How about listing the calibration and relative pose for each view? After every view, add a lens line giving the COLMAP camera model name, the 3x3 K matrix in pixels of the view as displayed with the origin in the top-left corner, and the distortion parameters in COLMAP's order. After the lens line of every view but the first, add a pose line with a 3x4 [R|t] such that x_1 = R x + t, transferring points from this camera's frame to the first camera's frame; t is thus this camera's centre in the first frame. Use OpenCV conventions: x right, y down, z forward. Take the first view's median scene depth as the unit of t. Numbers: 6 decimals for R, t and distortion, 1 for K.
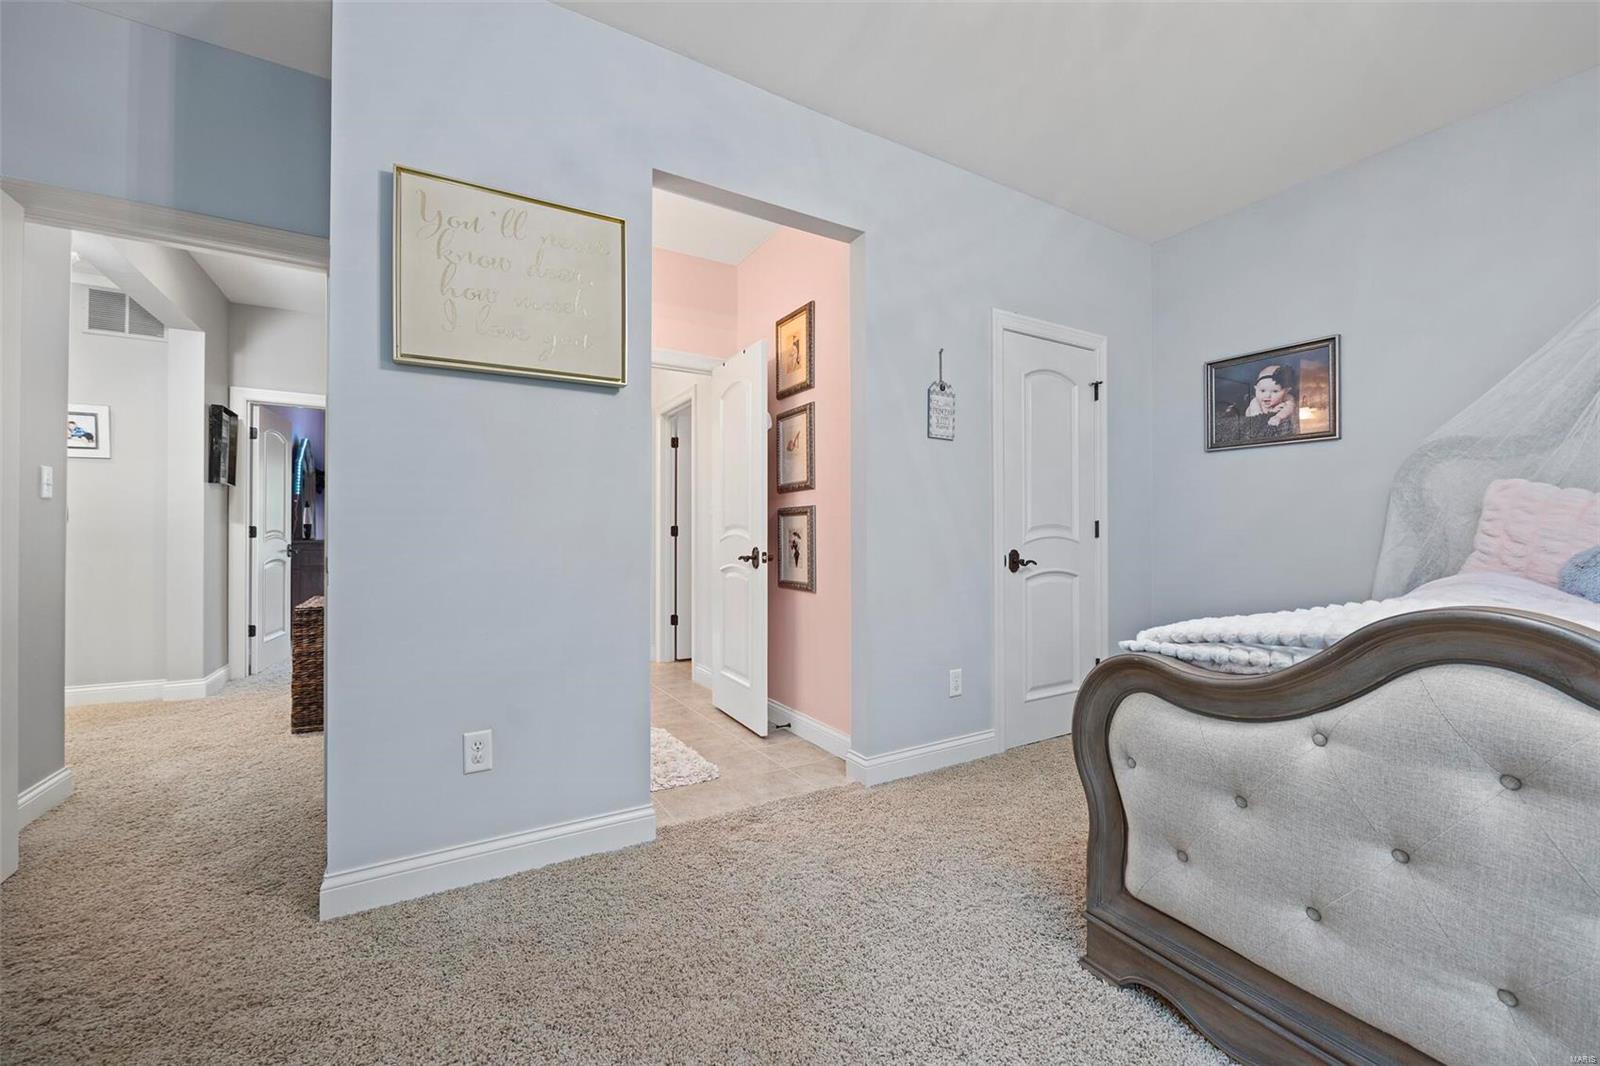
lens RADIAL K [[650.0, 0, 802.1], [0, 650.0, 532.0], [0, 0, 1]] dist [0.005074, 0.000490]
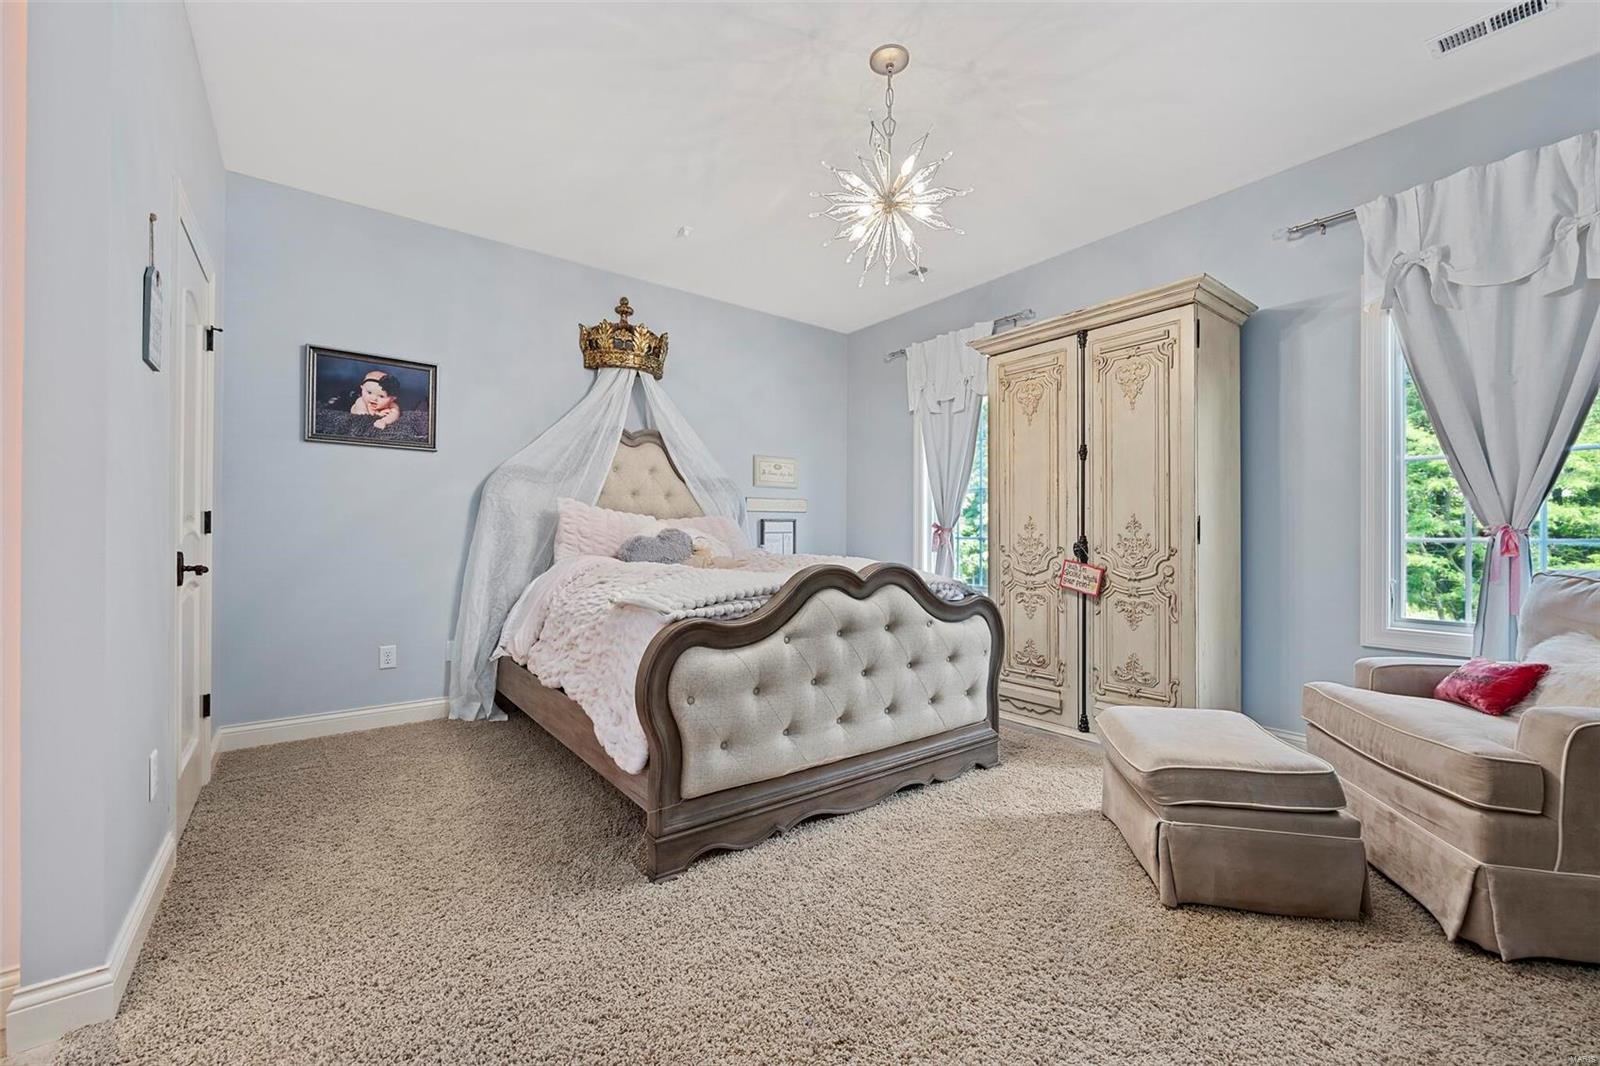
lens RADIAL K [[650.0, 0, 796.9], [0, 650.0, 535.6], [0, 0, 1]] dist [0.005074, 0.000490]
pose [[-0.115771, -0.000899, 0.993276, -0.412930], [-0.009913, 0.999951, -0.000251, 0.004969], [-0.993226, -0.009875, -0.115774, 0.451225]]
